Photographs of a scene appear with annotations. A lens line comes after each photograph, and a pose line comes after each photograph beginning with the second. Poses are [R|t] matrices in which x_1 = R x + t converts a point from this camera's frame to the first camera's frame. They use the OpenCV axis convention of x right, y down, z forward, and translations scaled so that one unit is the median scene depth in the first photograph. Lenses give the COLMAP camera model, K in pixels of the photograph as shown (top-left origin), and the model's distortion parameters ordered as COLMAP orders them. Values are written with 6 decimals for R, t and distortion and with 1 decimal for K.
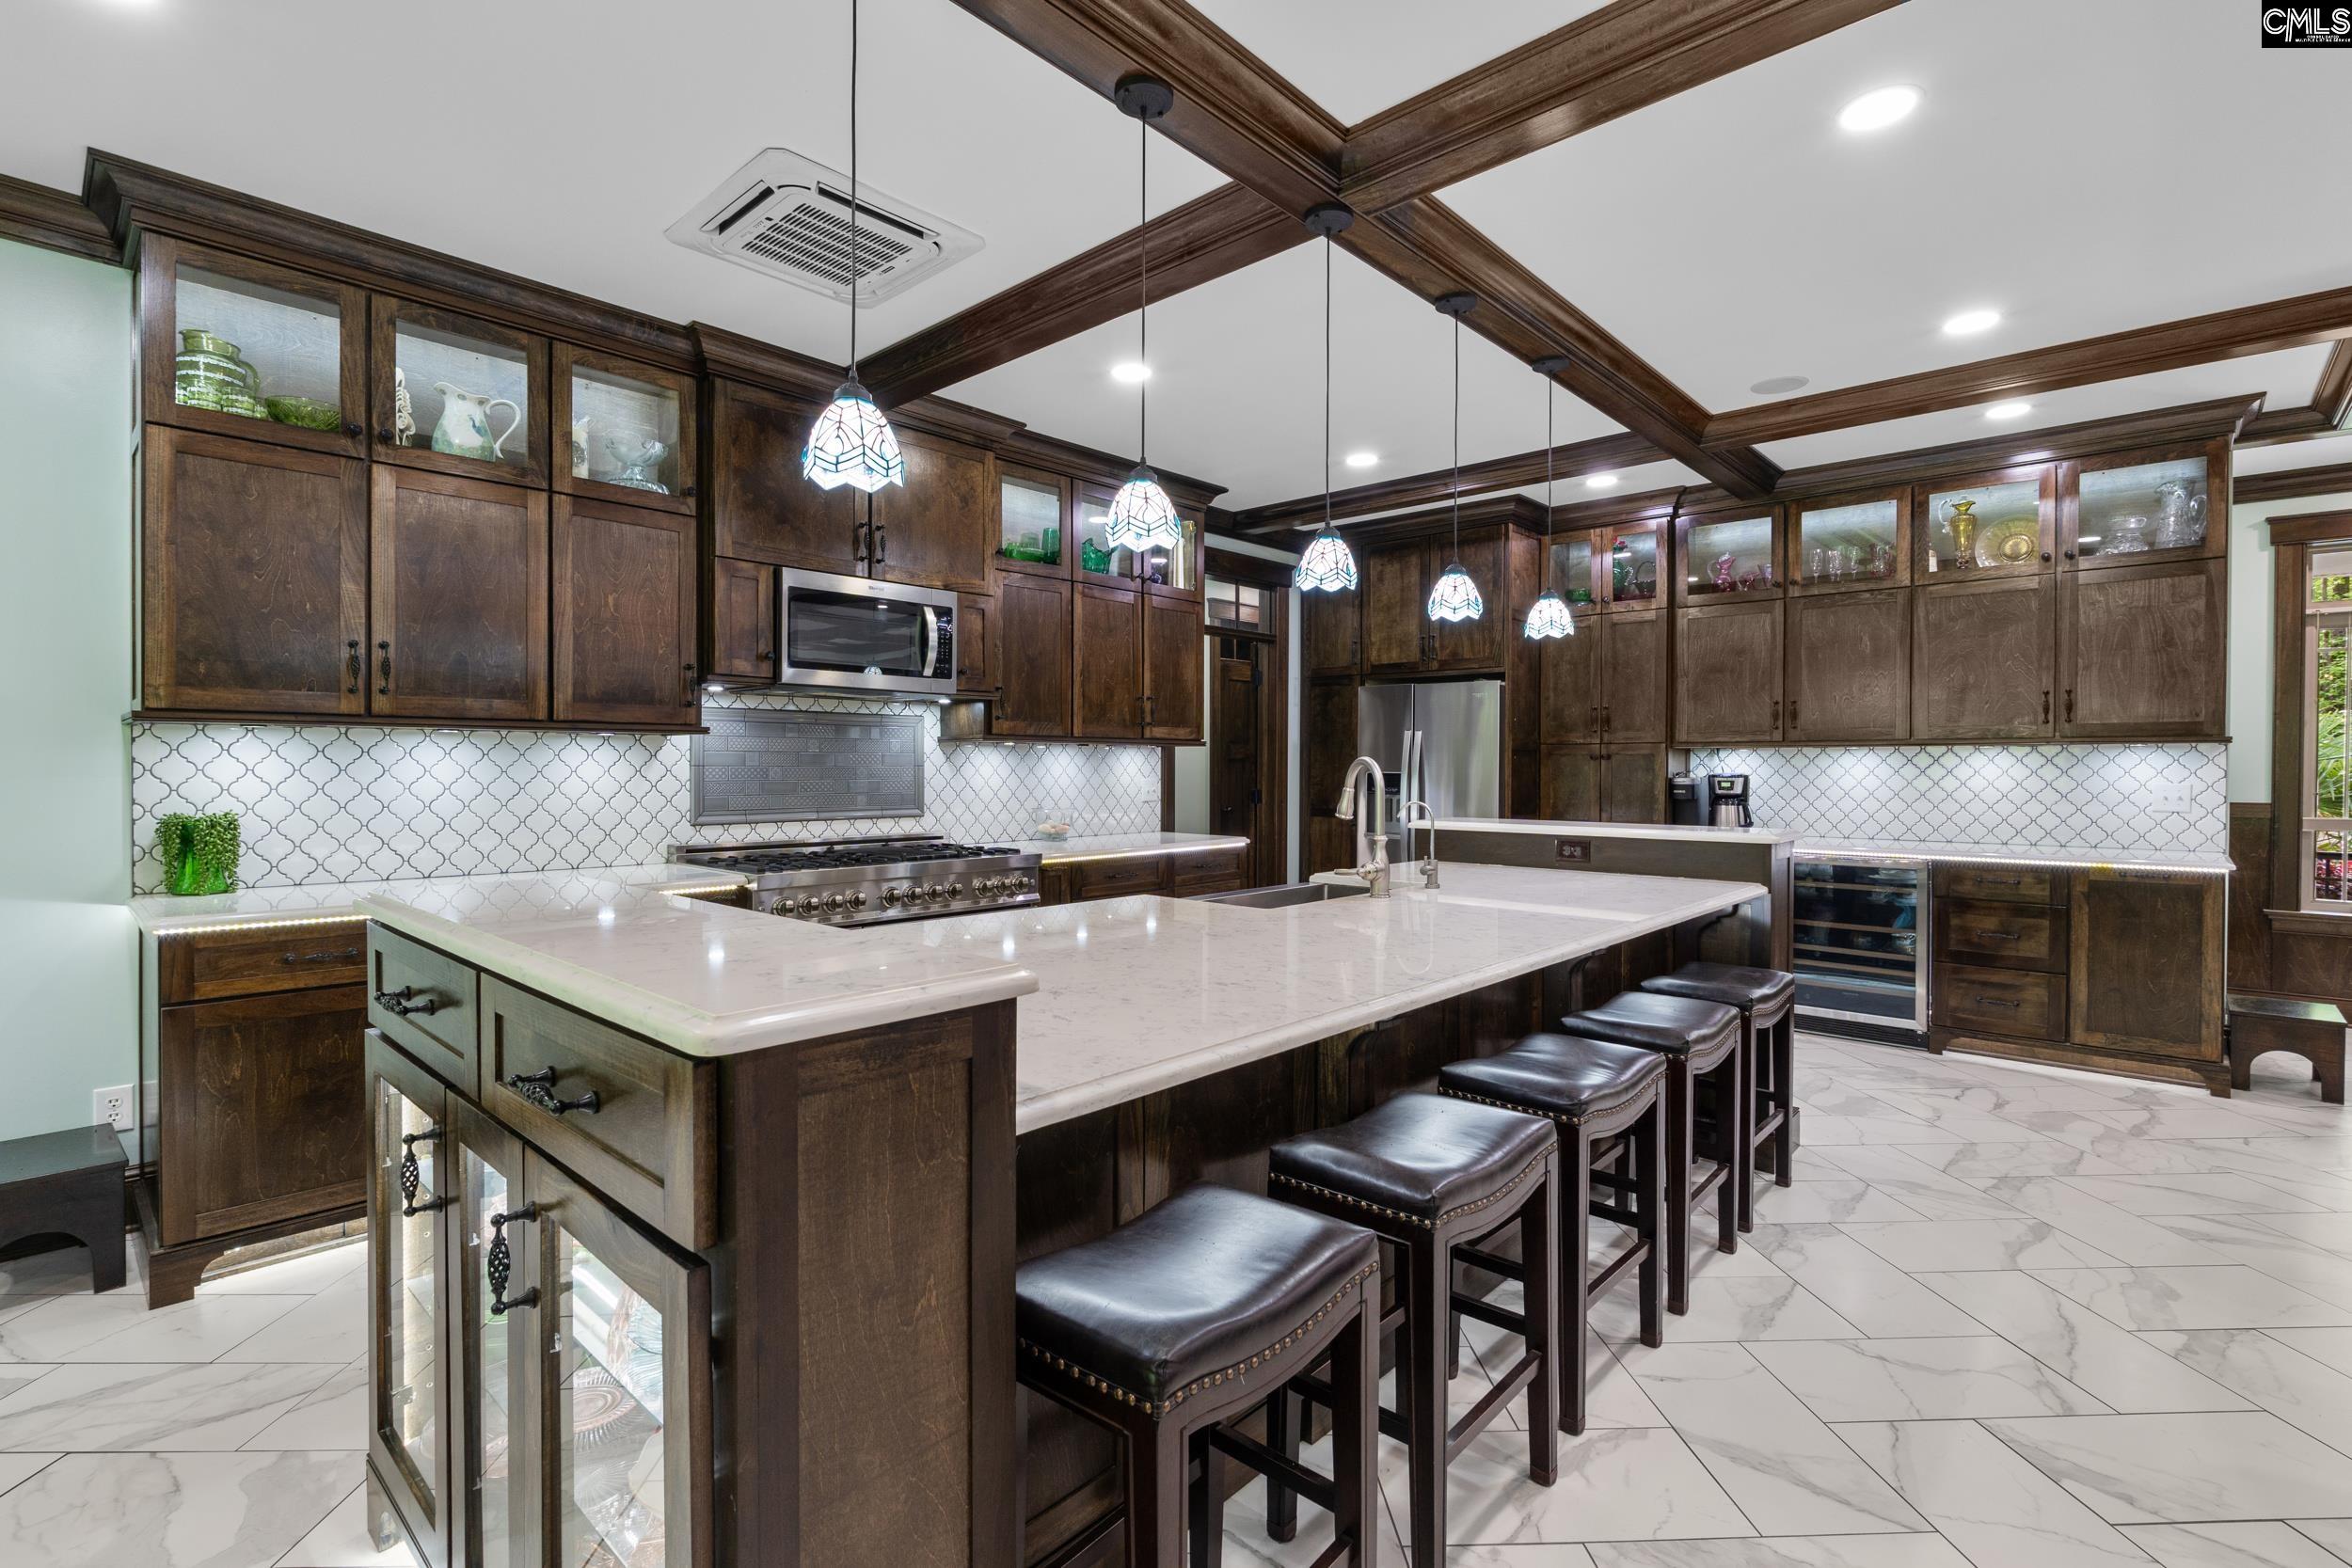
lens RADIAL K [[1083.8, 0, 1181.7], [0, 1083.8, 774.6], [0, 0, 1]] dist [-0.000357, -0.000422]
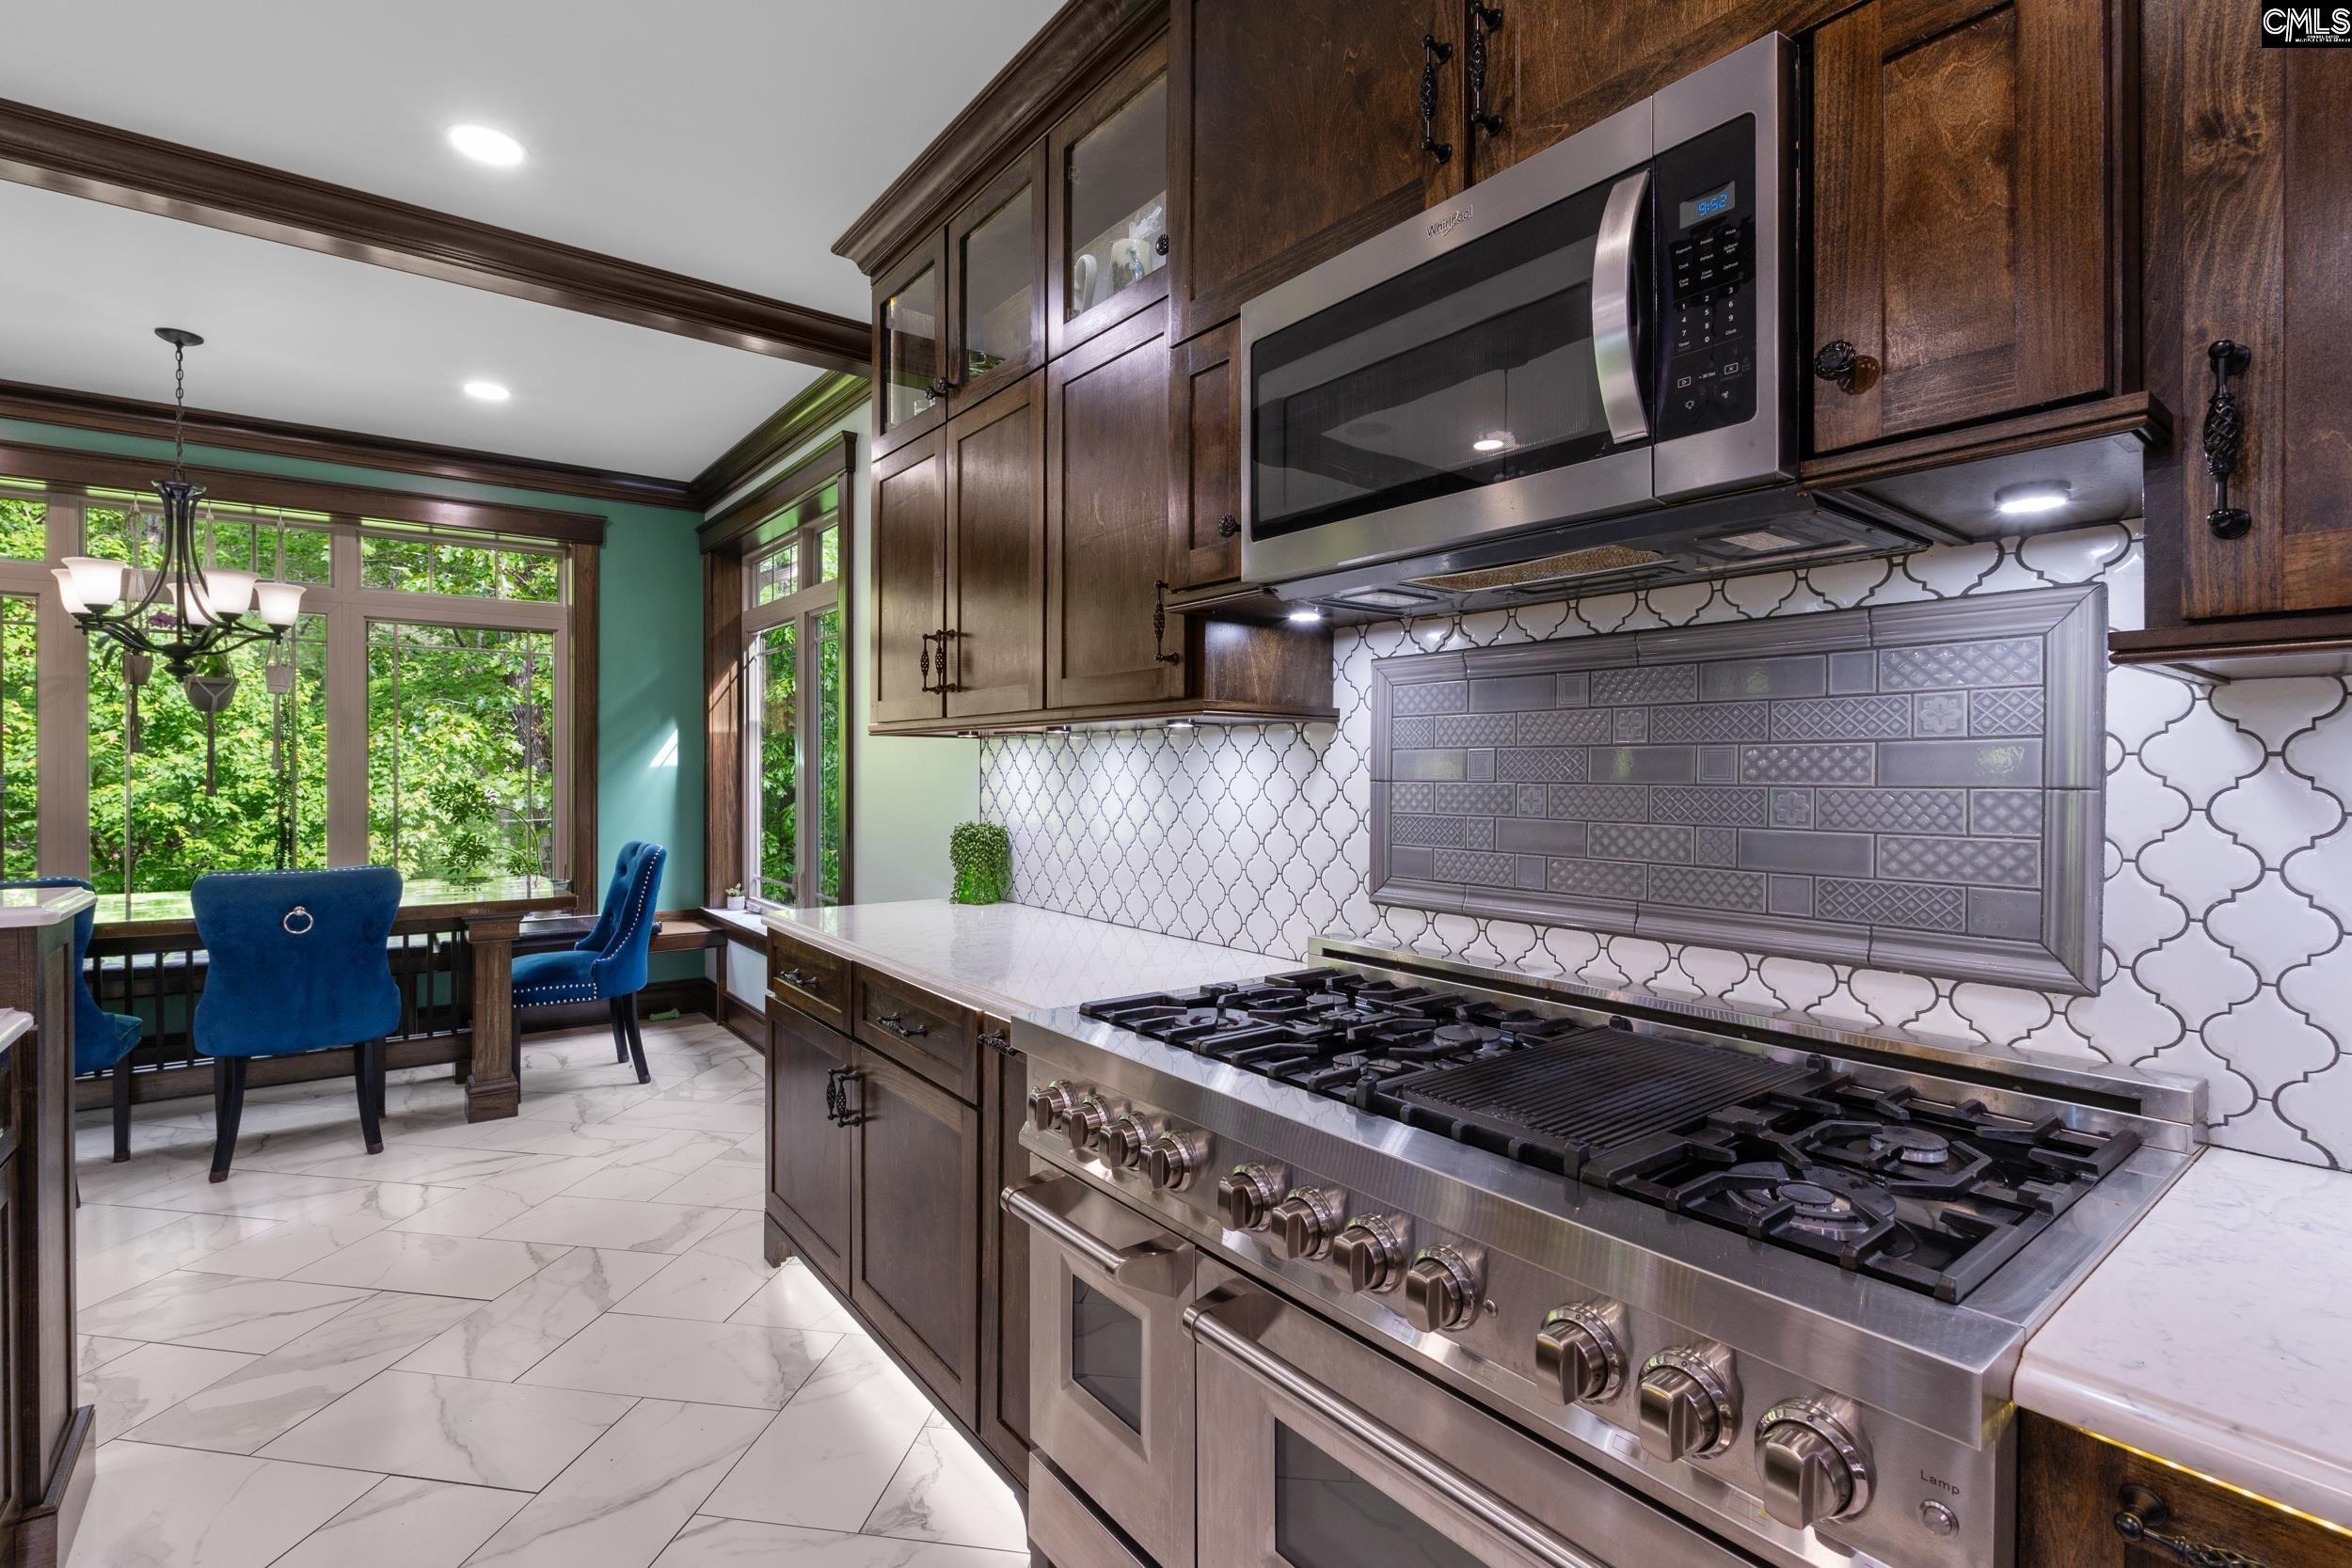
lens RADIAL K [[1083.8, 0, 1174.6], [0, 1083.8, 778.0], [0, 0, 1]] dist [-0.000357, -0.000422]
pose [[-0.185880, 0.002757, -0.982569, 0.068210], [-0.013541, 0.999894, 0.005368, -0.016510], [0.982479, 0.014303, -0.185823, 1.542934]]
